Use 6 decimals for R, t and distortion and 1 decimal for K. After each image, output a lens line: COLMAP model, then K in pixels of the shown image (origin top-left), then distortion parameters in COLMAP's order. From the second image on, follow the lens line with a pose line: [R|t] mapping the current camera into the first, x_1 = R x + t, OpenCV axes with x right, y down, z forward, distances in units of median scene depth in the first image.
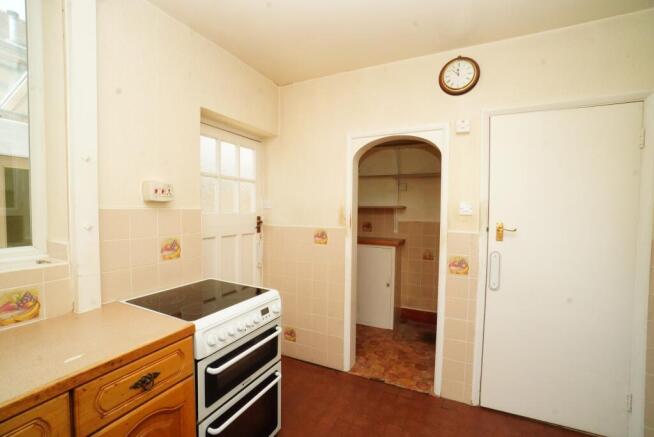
lens RADIAL K [[283.4, 0, 326.5], [0, 283.4, 219.5], [0, 0, 1]] dist [-0.039901, 0.000218]
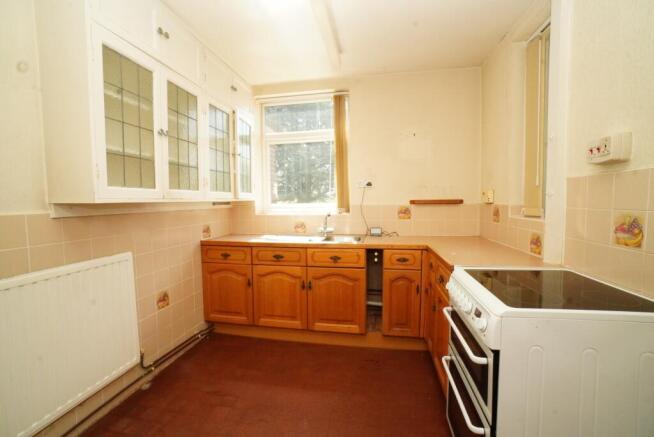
lens RADIAL K [[283.4, 0, 326.5], [0, 283.4, 218.0], [0, 0, 1]] dist [-0.039901, 0.000218]
pose [[-0.963739, 0.019719, -0.266119, 0.312952], [-0.004701, 0.995856, 0.090818, 0.020576], [0.266807, 0.088776, -0.959652, 1.458499]]
